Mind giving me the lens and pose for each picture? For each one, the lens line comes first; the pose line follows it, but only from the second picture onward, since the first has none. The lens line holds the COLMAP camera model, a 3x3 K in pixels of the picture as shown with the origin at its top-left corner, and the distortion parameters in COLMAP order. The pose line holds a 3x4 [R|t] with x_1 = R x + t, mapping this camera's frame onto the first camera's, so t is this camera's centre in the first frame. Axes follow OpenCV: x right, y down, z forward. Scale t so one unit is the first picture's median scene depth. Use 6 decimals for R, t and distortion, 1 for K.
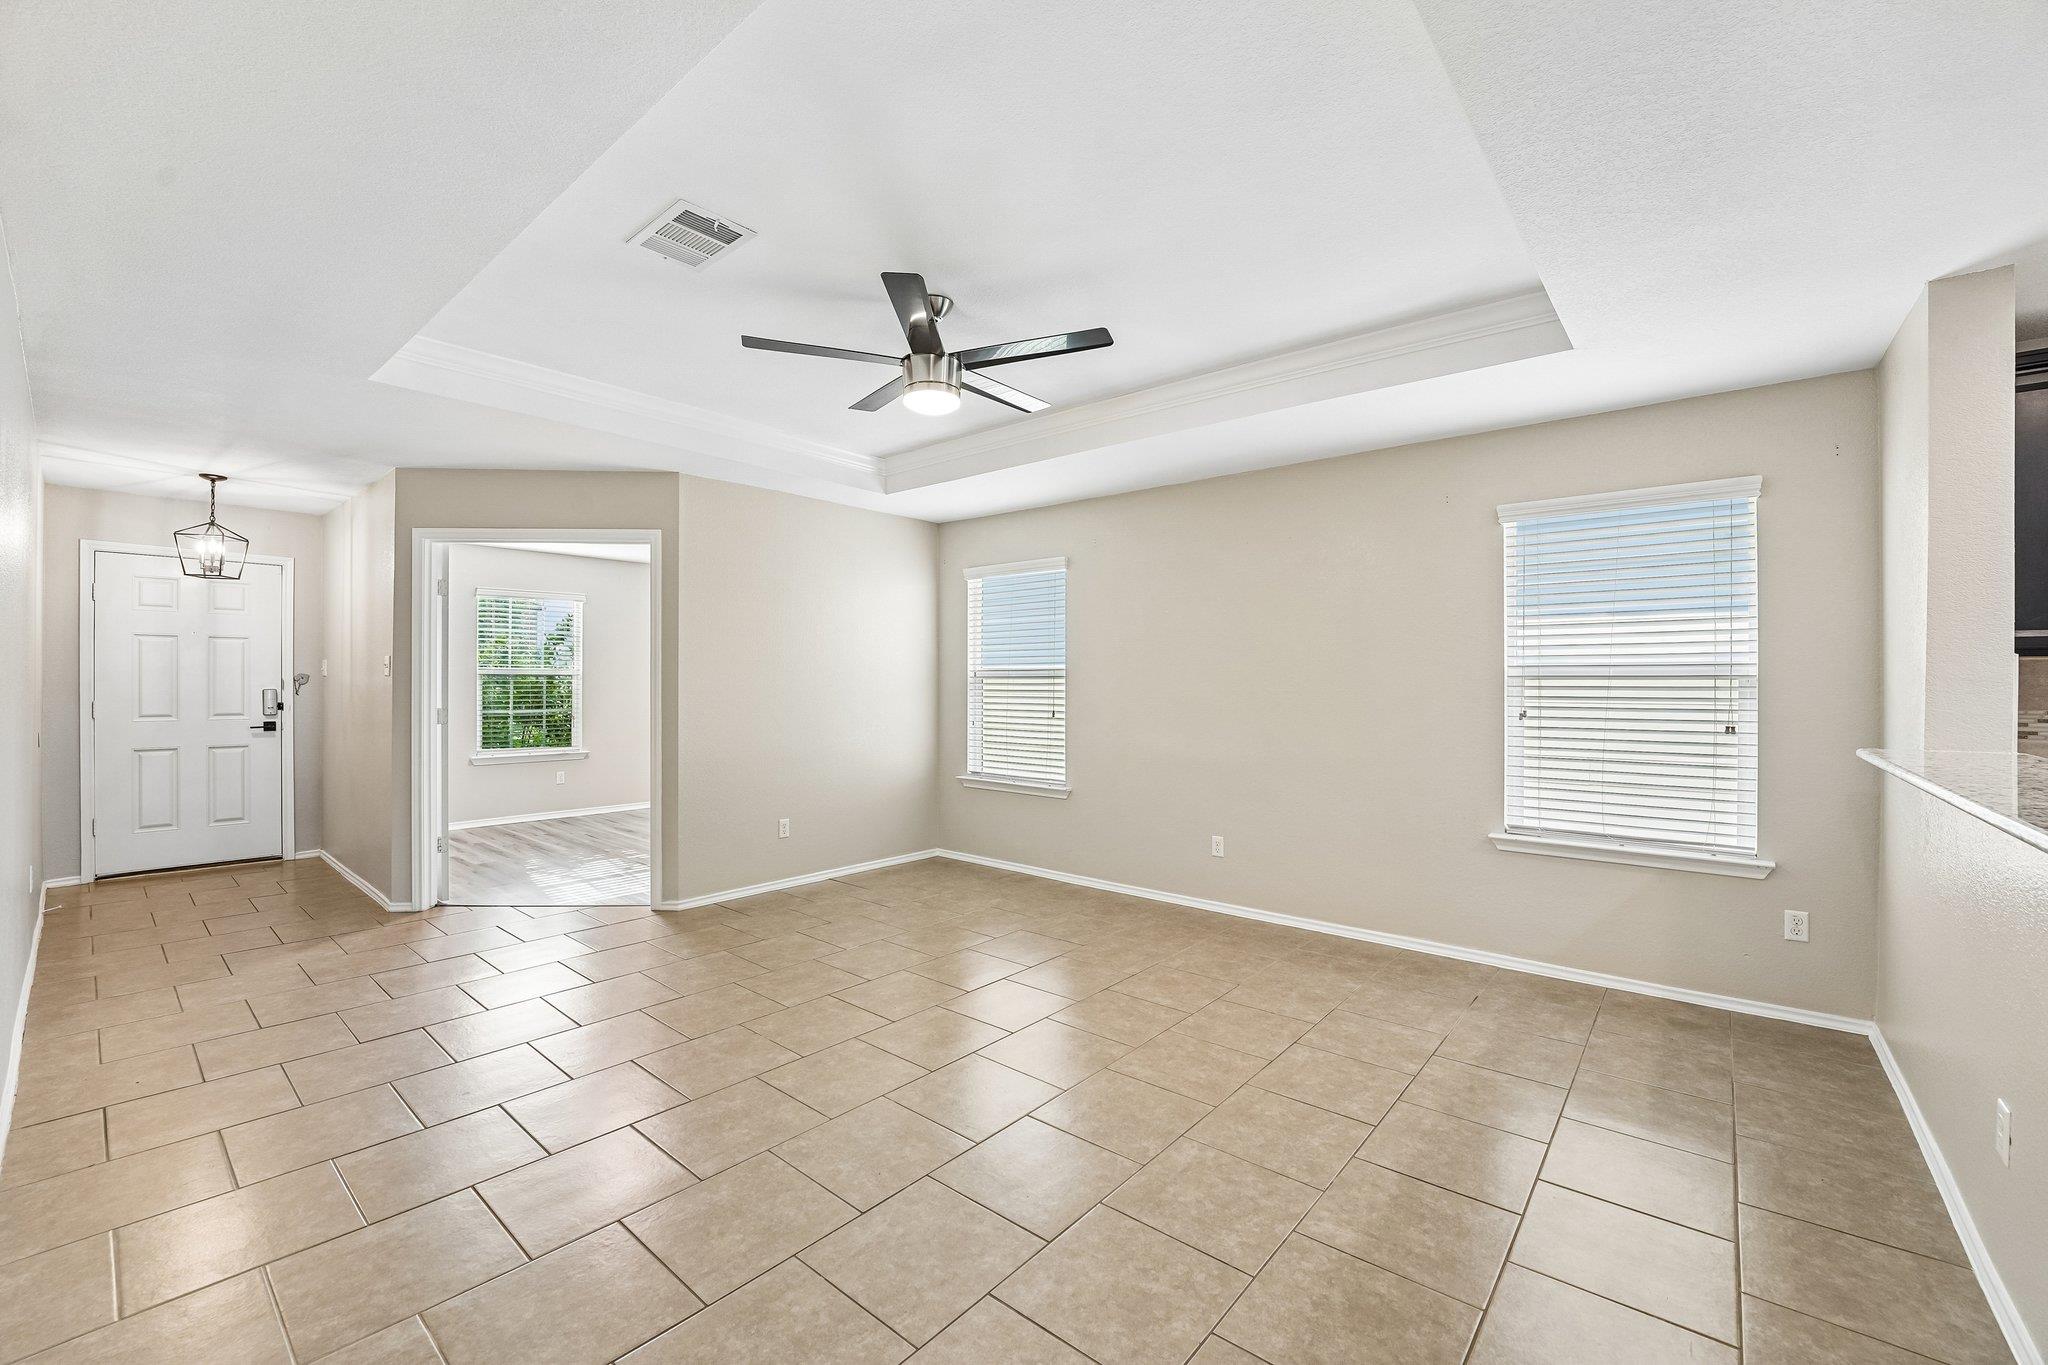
lens RADIAL K [[845.3, 0, 1020.0], [0, 845.3, 697.3], [0, 0, 1]] dist [-0.017085, -0.000215]
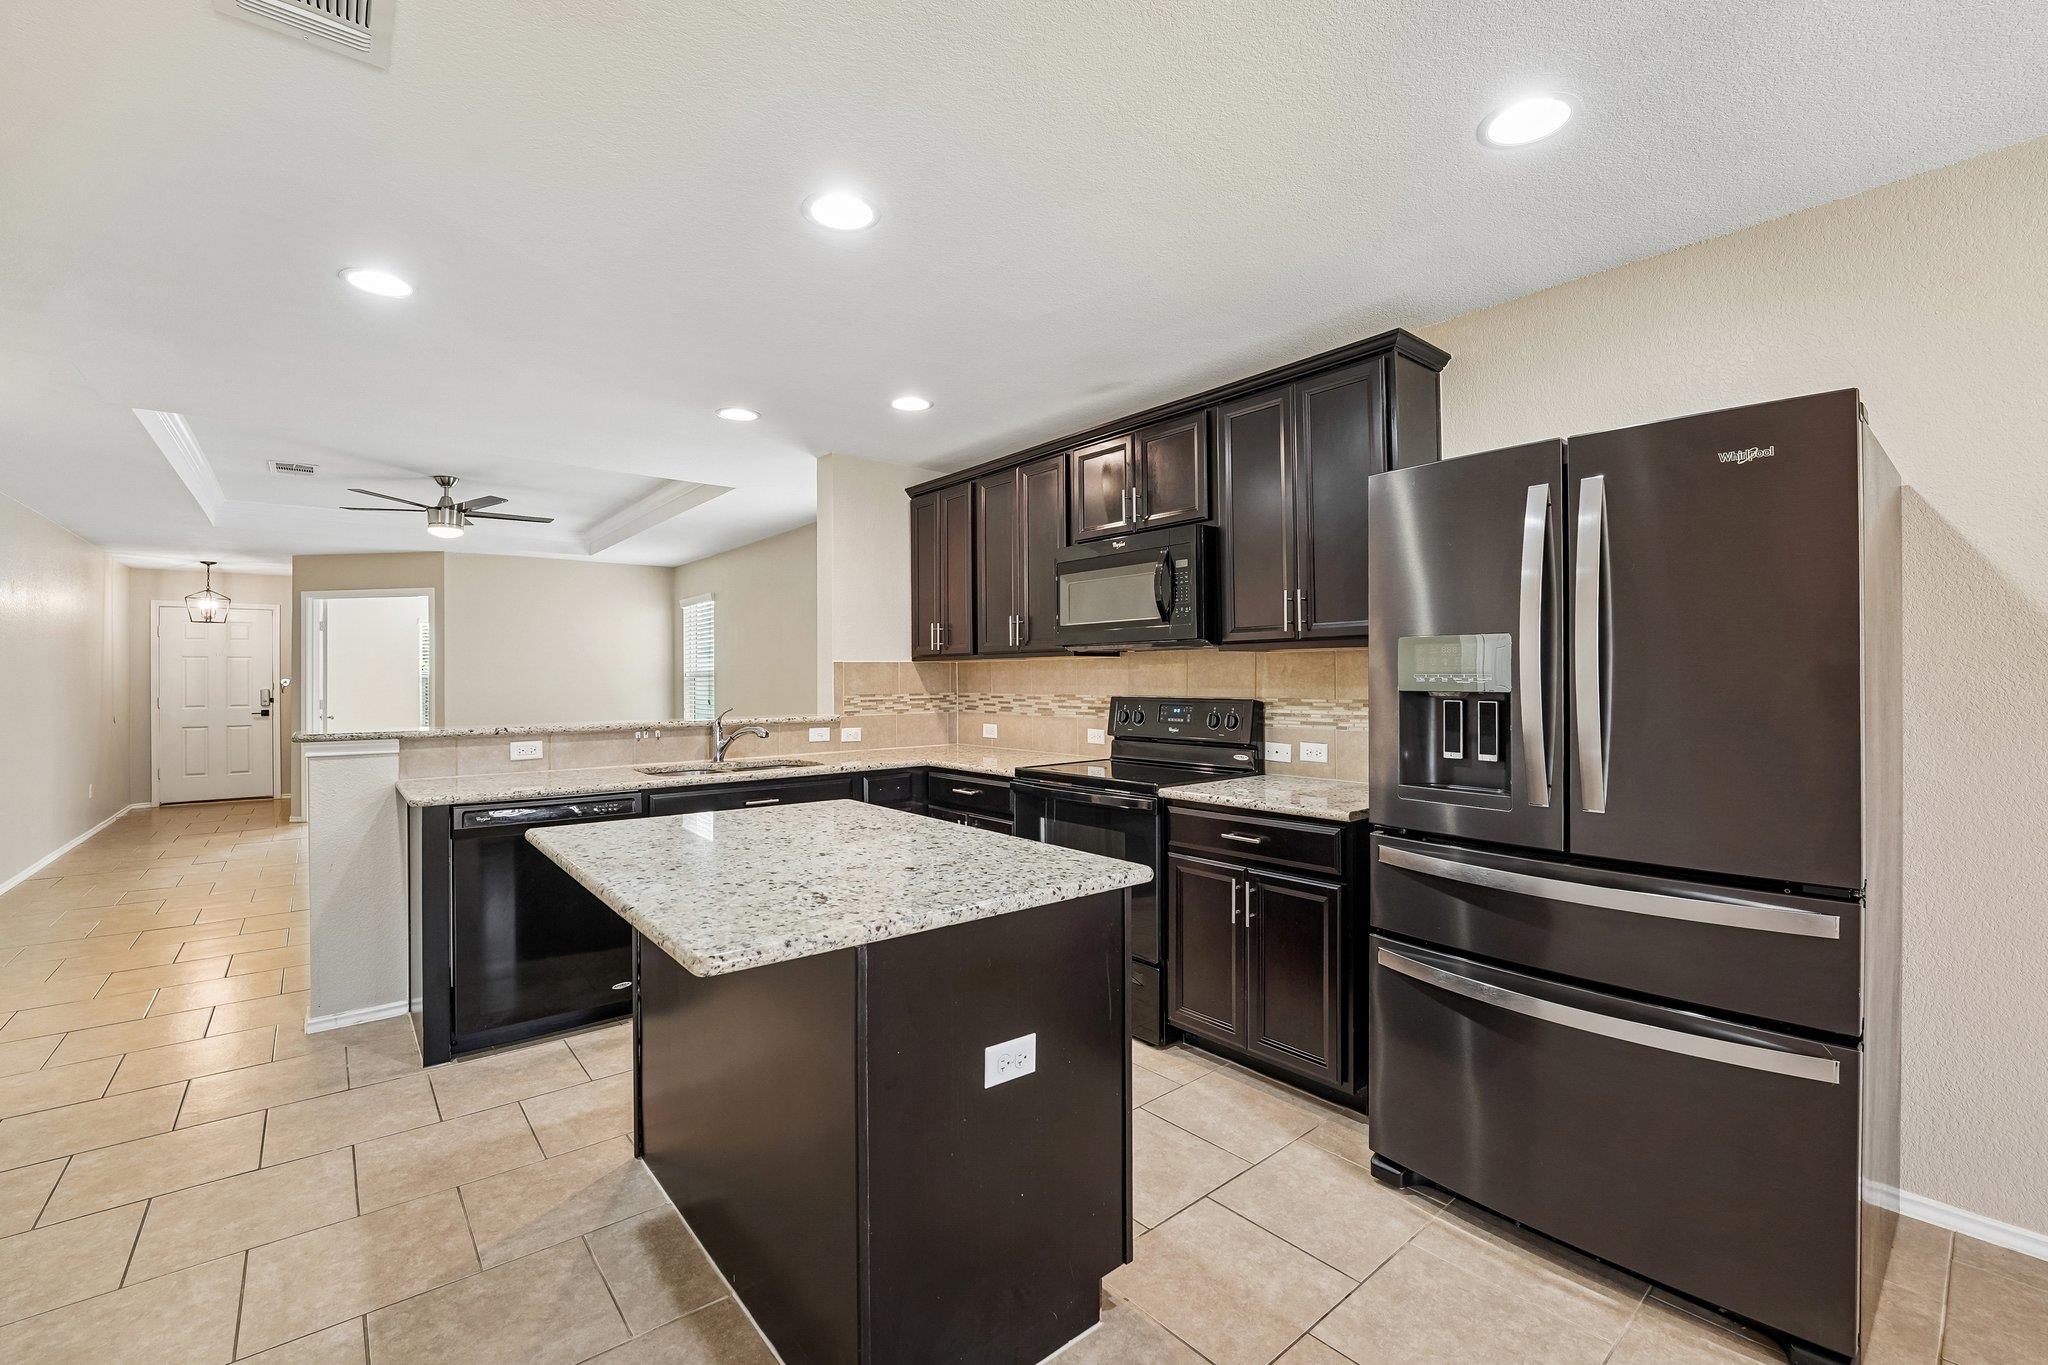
lens RADIAL K [[845.3, 0, 1019.1], [0, 845.3, 695.4], [0, 0, 1]] dist [-0.017085, -0.000215]
pose [[0.987663, -0.004270, -0.156535, 1.006347], [0.004414, 0.999990, 0.000578, 0.009921], [0.156531, -0.001262, 0.987672, -0.440186]]
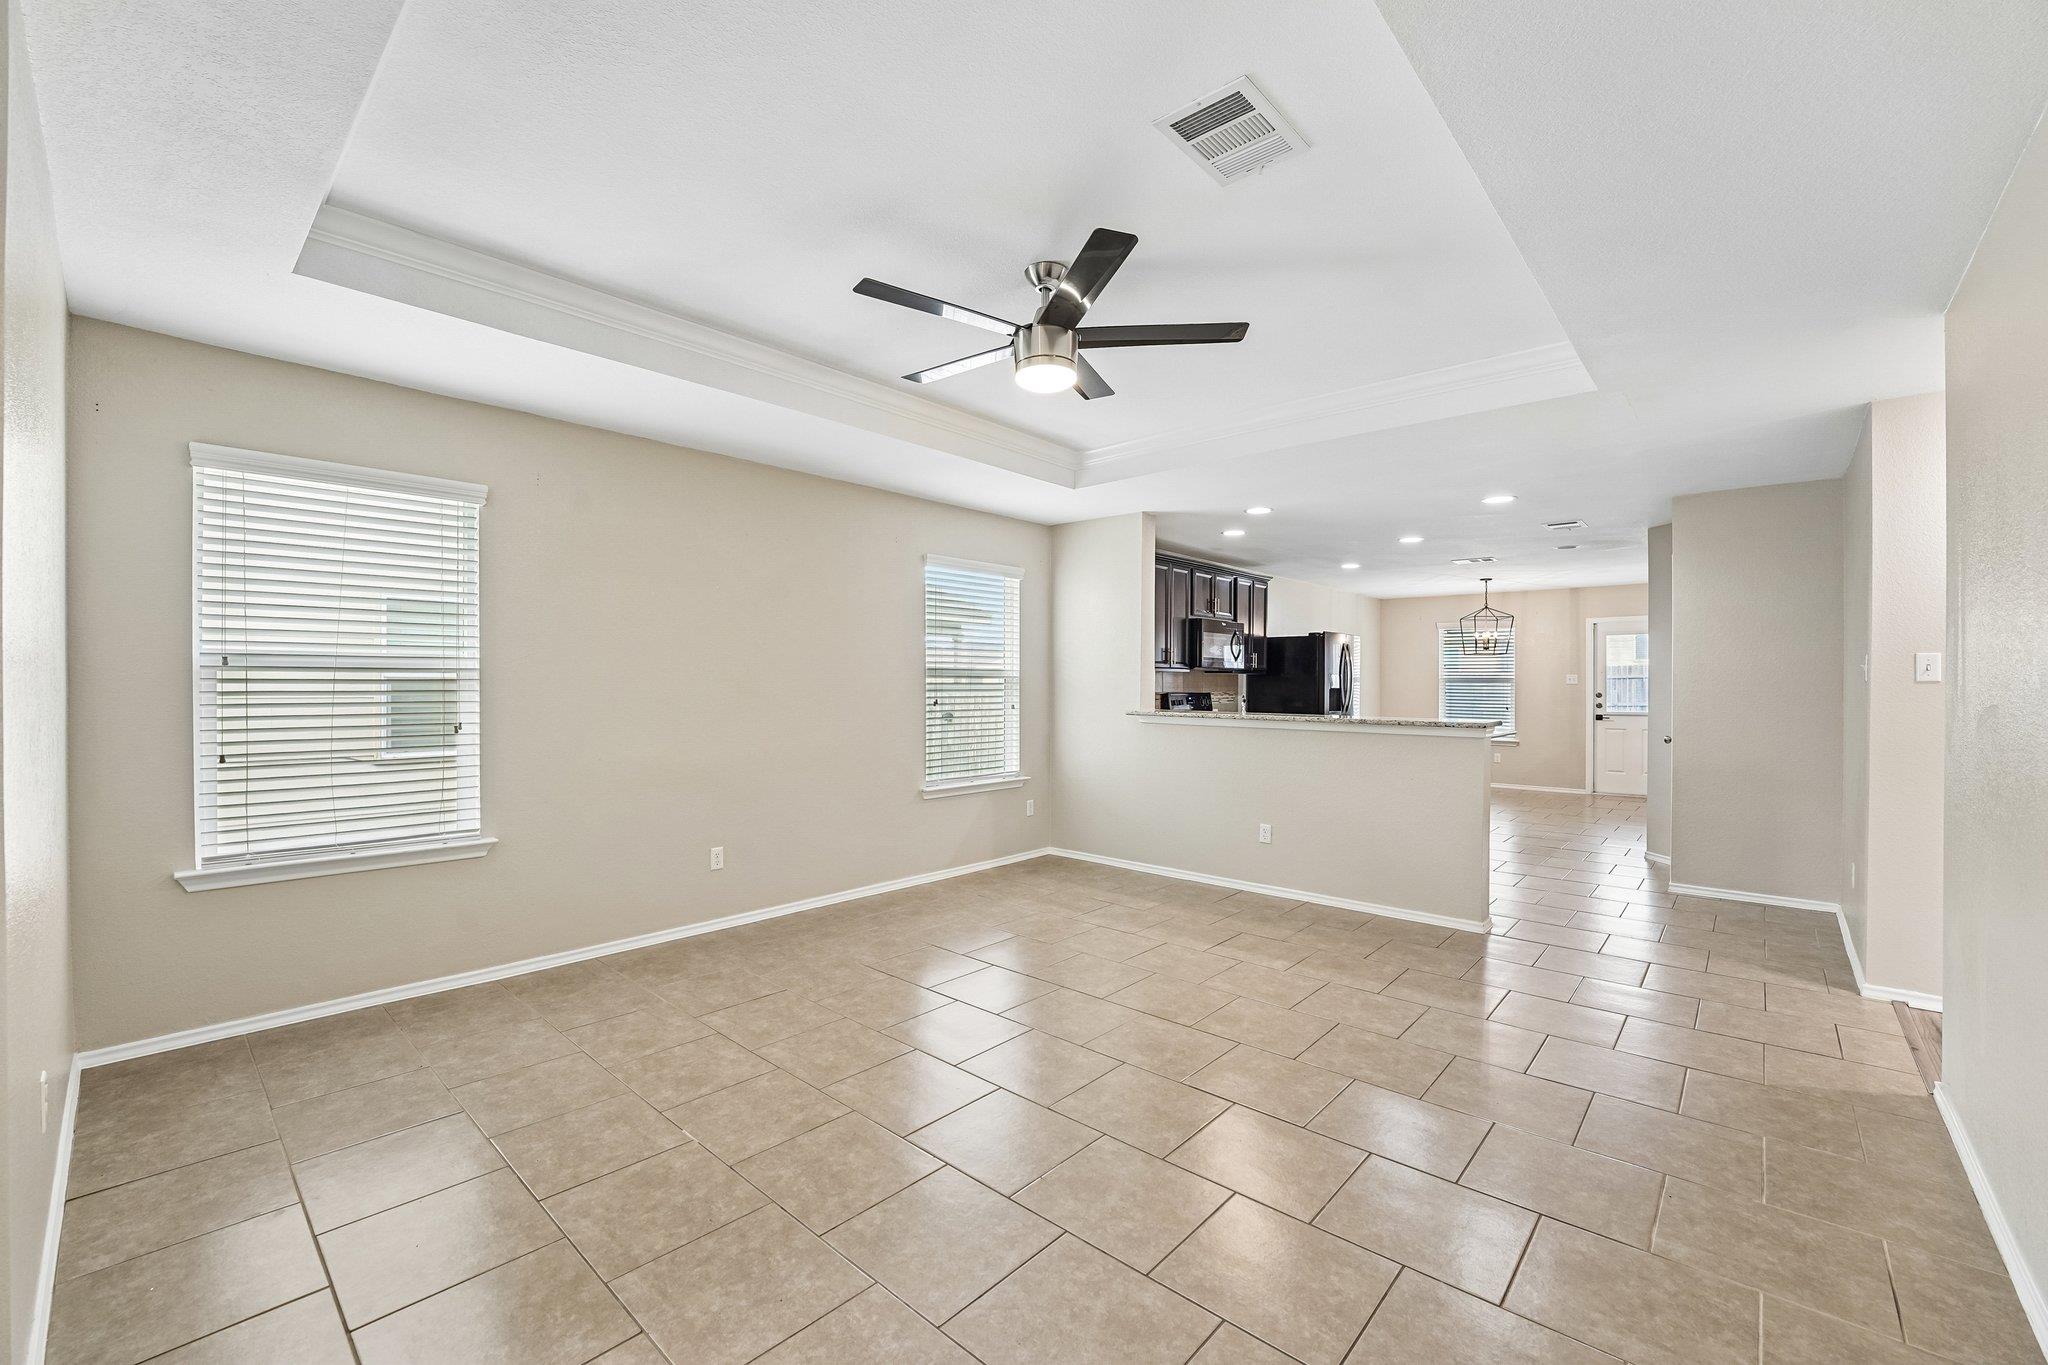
lens RADIAL K [[845.3, 0, 1017.4], [0, 845.3, 679.1], [0, 0, 1]] dist [-0.017085, -0.000215]
pose [[0.016503, 0.001075, 0.999863, -0.753608], [0.010586, 0.999943, -0.001250, -0.013730], [-0.999808, 0.010605, 0.016491, 0.741188]]
